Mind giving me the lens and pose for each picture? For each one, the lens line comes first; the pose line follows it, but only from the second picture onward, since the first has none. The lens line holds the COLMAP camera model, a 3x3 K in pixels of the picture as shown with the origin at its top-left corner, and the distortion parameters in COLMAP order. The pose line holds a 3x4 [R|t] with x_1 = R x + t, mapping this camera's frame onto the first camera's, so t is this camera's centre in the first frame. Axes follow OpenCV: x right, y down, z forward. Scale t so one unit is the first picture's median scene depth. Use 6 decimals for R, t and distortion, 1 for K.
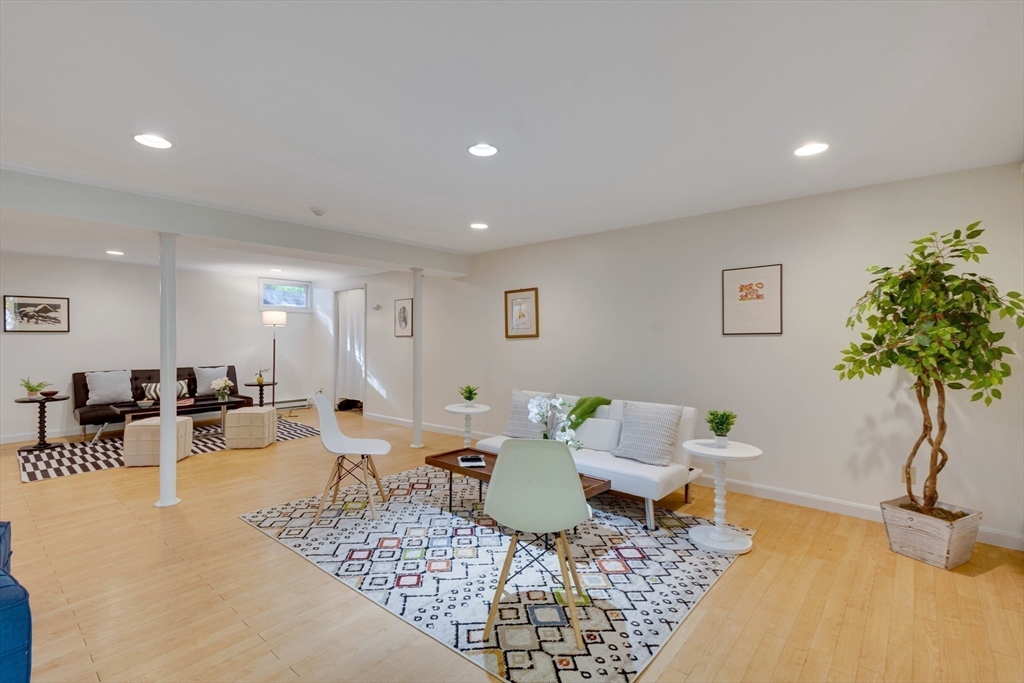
lens RADIAL K [[476.2, 0, 509.1], [0, 476.2, 349.5], [0, 0, 1]] dist [0.002773, -0.000006]
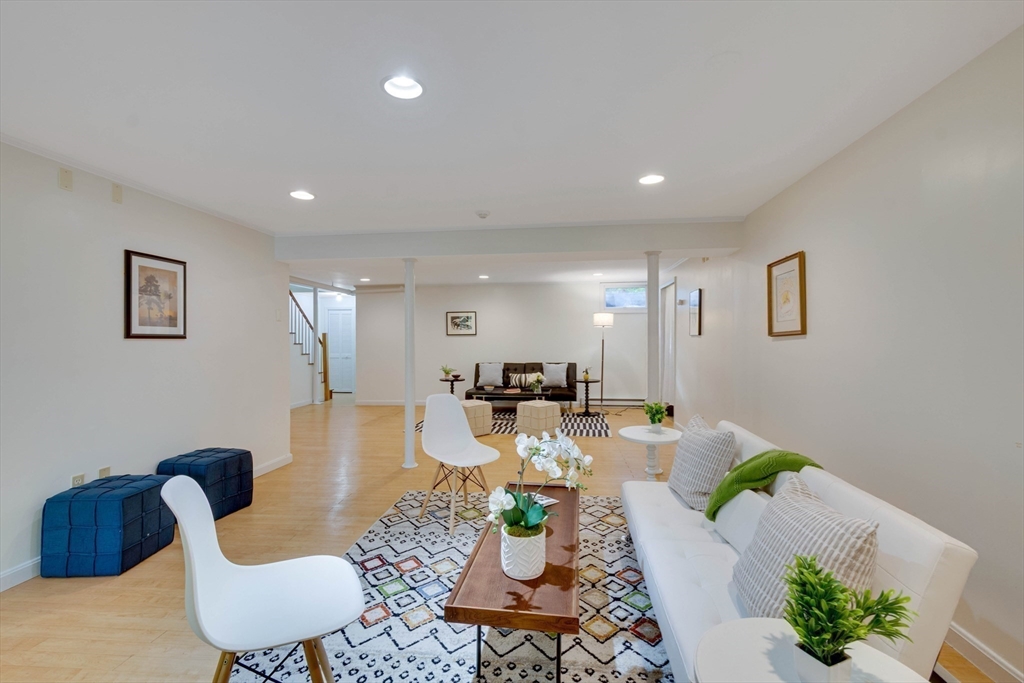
lens RADIAL K [[449.9, 0, 511.0], [0, 449.9, 344.1], [0, 0, 1]] dist [0.004657, -0.000031]
pose [[0.560471, 0.006424, -0.828149, 0.304229], [-0.015340, 0.999879, -0.002626, -0.007205], [0.828032, 0.014176, 0.560501, 0.364927]]
